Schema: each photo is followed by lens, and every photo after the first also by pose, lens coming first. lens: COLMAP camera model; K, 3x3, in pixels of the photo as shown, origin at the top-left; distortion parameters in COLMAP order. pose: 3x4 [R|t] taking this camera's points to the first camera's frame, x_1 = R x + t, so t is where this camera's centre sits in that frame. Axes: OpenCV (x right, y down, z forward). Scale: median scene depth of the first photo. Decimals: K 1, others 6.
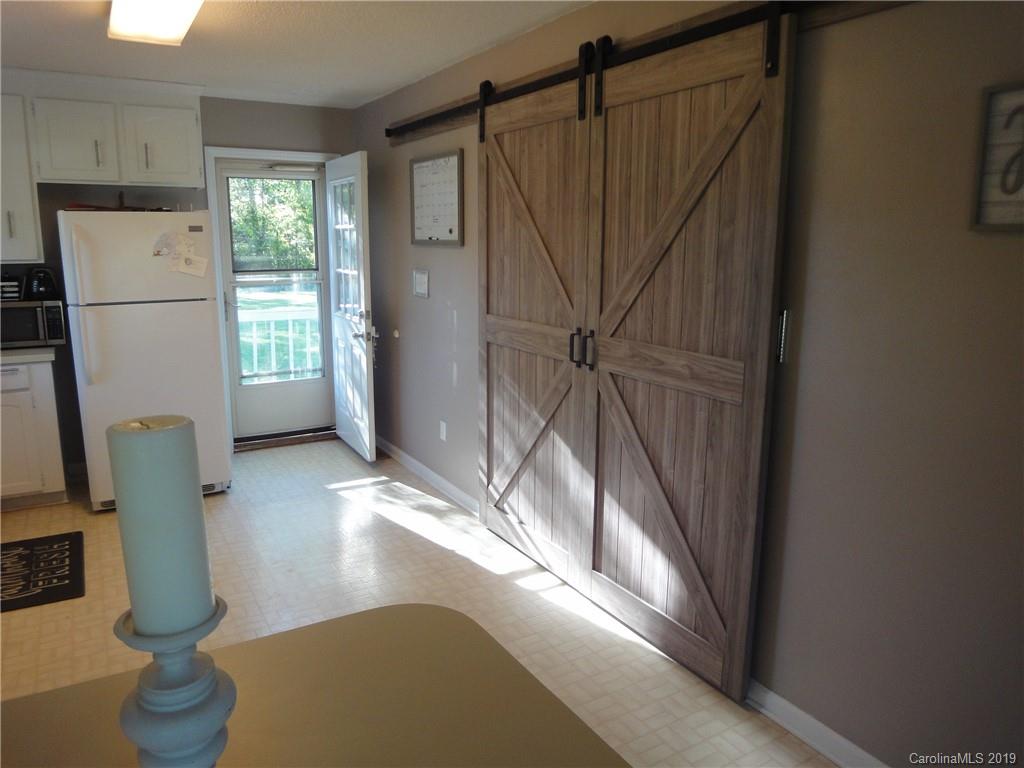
lens RADIAL K [[716.9, 0, 513.3], [0, 716.9, 382.5], [0, 0, 1]] dist [-0.043126, -0.005143]
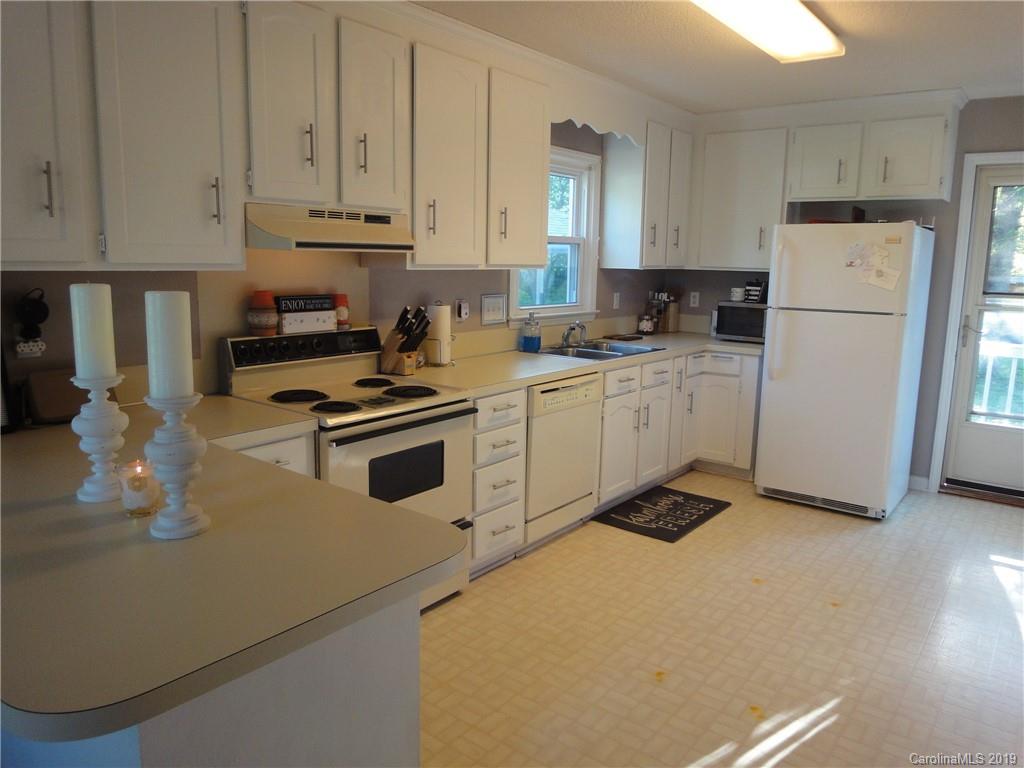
lens RADIAL K [[716.9, 0, 507.4], [0, 716.9, 382.5], [0, 0, 1]] dist [-0.043126, -0.005143]
pose [[0.349109, 0.155482, -0.924093, 0.275702], [-0.197281, 0.976232, 0.089725, -0.011157], [0.916080, 0.150983, 0.371485, 0.190341]]
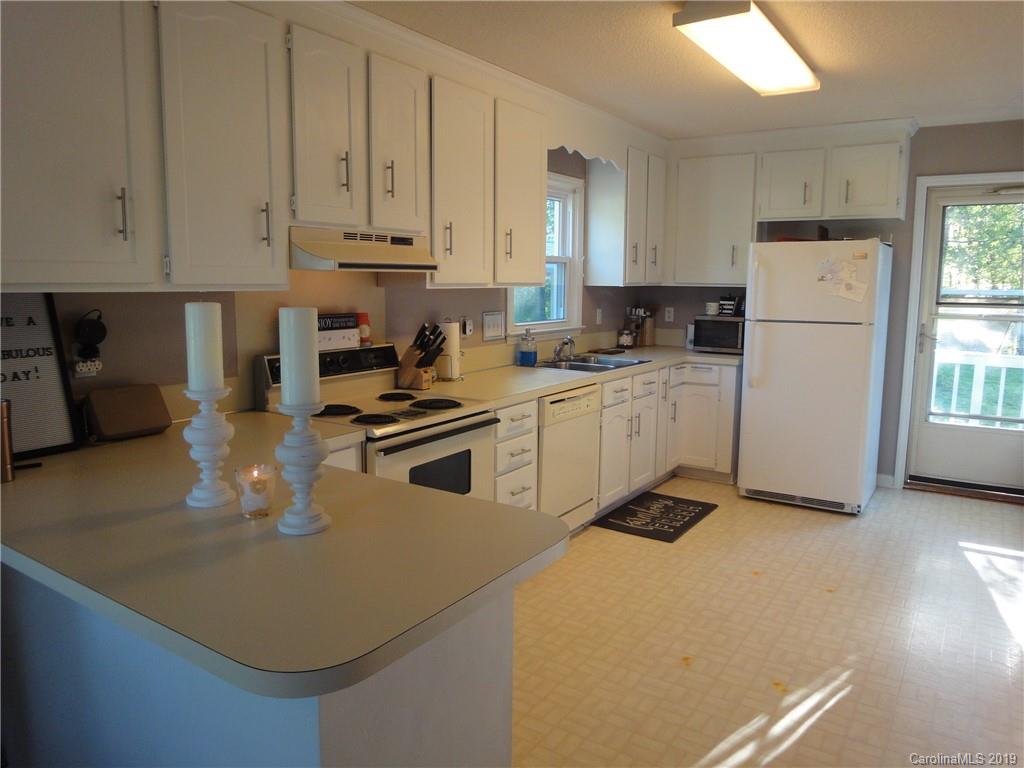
lens RADIAL K [[716.9, 0, 508.4], [0, 716.9, 380.8], [0, 0, 1]] dist [-0.043126, -0.005143]
pose [[0.422416, 0.119536, -0.898485, 0.286541], [-0.179186, 0.982716, 0.046499, 0.008464], [0.888514, 0.141354, 0.436534, 0.104900]]
